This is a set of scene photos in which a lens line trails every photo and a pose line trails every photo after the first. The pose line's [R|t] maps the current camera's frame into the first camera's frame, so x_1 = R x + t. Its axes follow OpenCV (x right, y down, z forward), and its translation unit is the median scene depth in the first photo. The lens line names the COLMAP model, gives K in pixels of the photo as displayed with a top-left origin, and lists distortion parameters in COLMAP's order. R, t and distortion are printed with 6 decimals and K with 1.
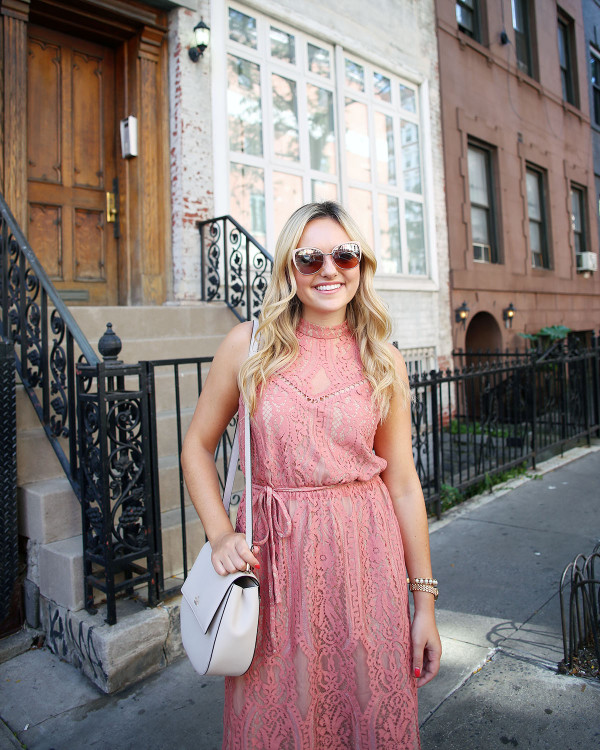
lens RADIAL K [[595.5, 0, 302.5], [0, 595.5, 309.9], [0, 0, 1]] dist [-0.095189, 0.079807]
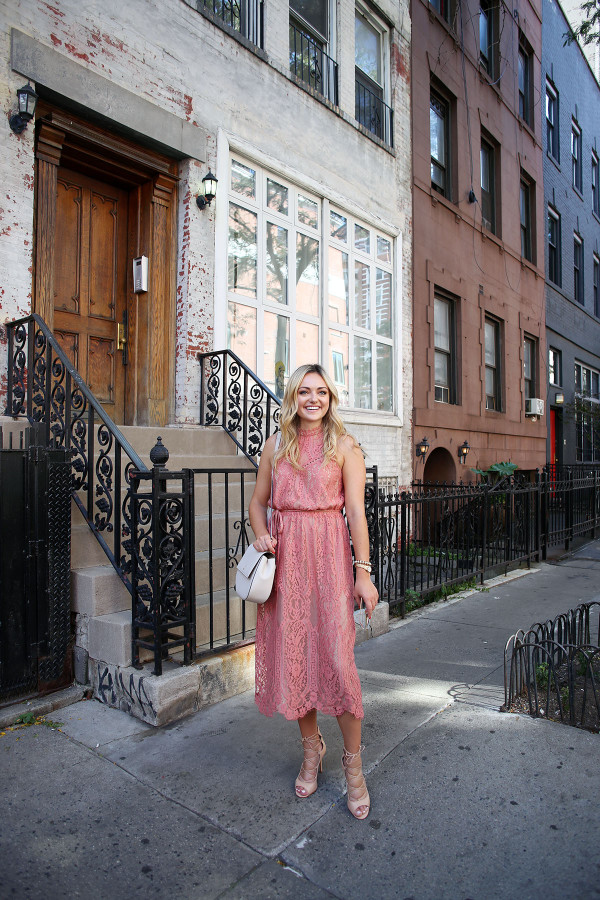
lens RADIAL K [[583.3, 0, 300.5], [0, 583.3, 457.4], [0, 0, 1]] dist [-0.089861, 0.074928]
pose [[0.996613, 0.041601, 0.070943, -0.057437], [-0.043464, 0.998744, 0.024919, 0.010800], [-0.069817, -0.027918, 0.997169, -0.113520]]
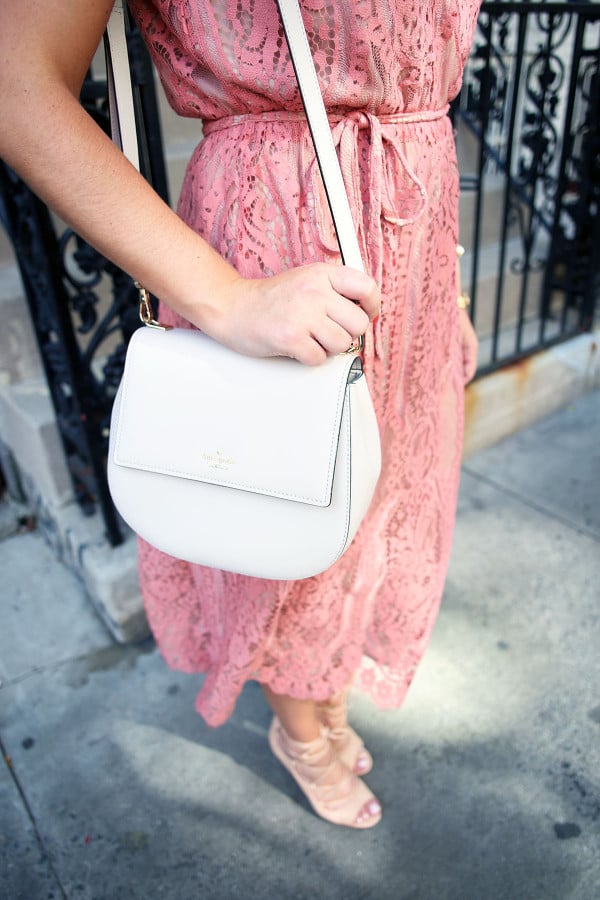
lens RADIAL K [[676.3, 0, 311.2], [0, 676.3, 438.2], [0, 0, 1]] dist [-0.094443, 0.079745]
pose [[0.989689, 0.081754, -0.117609, -0.033277], [-0.003685, 0.835367, 0.549681, 0.044861], [0.143186, -0.543580, 0.827055, 0.245490]]
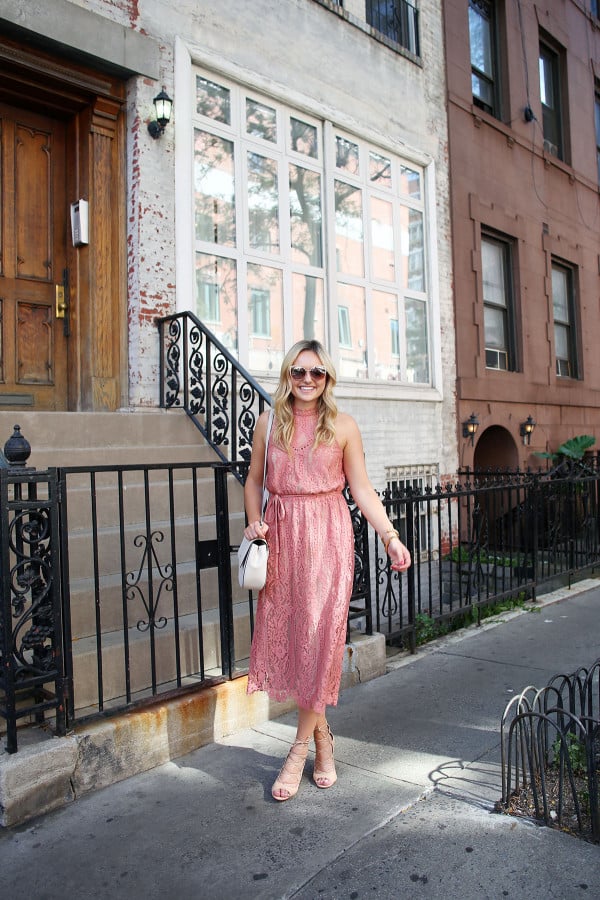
lens RADIAL K [[676.3, 0, 311.2], [0, 676.3, 438.2], [0, 0, 1]] dist [-0.094443, 0.079745]
pose [[0.999923, 0.011459, -0.004830, 0.064463], [-0.011356, 0.999718, 0.020832, 0.007514], [0.005067, -0.020776, 0.999771, -0.013295]]
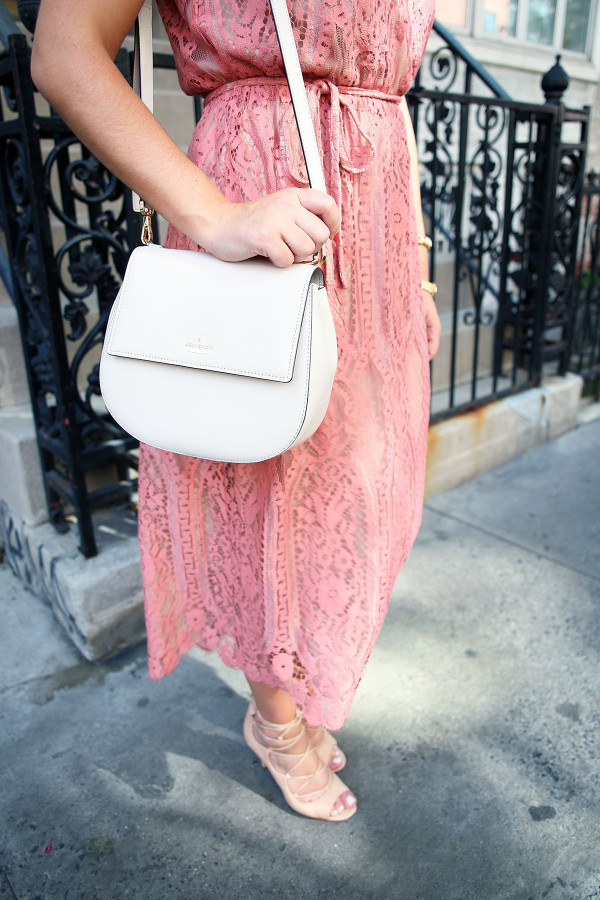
lens RADIAL K [[675.7, 0, 323.3], [0, 675.7, 416.6], [0, 0, 1]] dist [-0.095790, 0.079674]
pose [[0.996338, 0.062997, -0.057814, -0.032421], [-0.035672, 0.920744, 0.388532, 0.069778], [0.077708, -0.385047, 0.919620, 0.211668]]
